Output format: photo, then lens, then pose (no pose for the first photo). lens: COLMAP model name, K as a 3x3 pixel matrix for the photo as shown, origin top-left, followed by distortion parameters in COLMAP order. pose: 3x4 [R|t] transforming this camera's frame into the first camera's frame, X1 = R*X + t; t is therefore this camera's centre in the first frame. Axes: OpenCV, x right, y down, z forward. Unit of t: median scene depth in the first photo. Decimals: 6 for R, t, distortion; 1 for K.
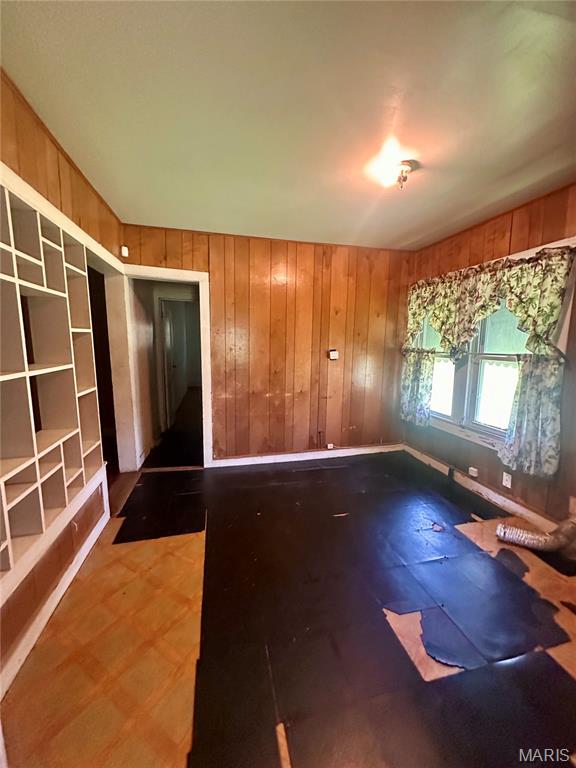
lens RADIAL K [[307.2, 0, 286.9], [0, 307.2, 386.3], [0, 0, 1]] dist [-0.003421, 0.000211]
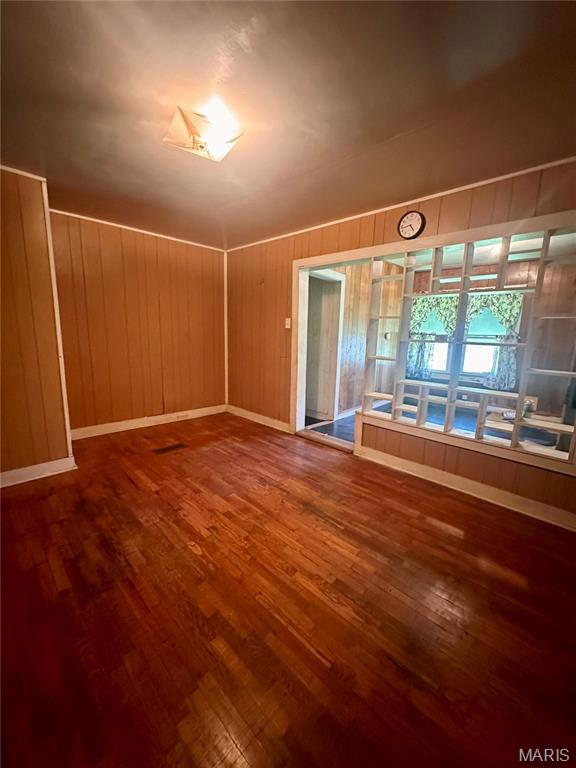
lens RADIAL K [[307.2, 0, 286.5], [0, 307.2, 381.3], [0, 0, 1]] dist [-0.003421, 0.000211]
pose [[0.847787, -0.074221, 0.525117, -1.125485], [0.059007, 0.997212, 0.045683, 0.022611], [-0.527044, -0.007744, 0.849803, -0.027173]]
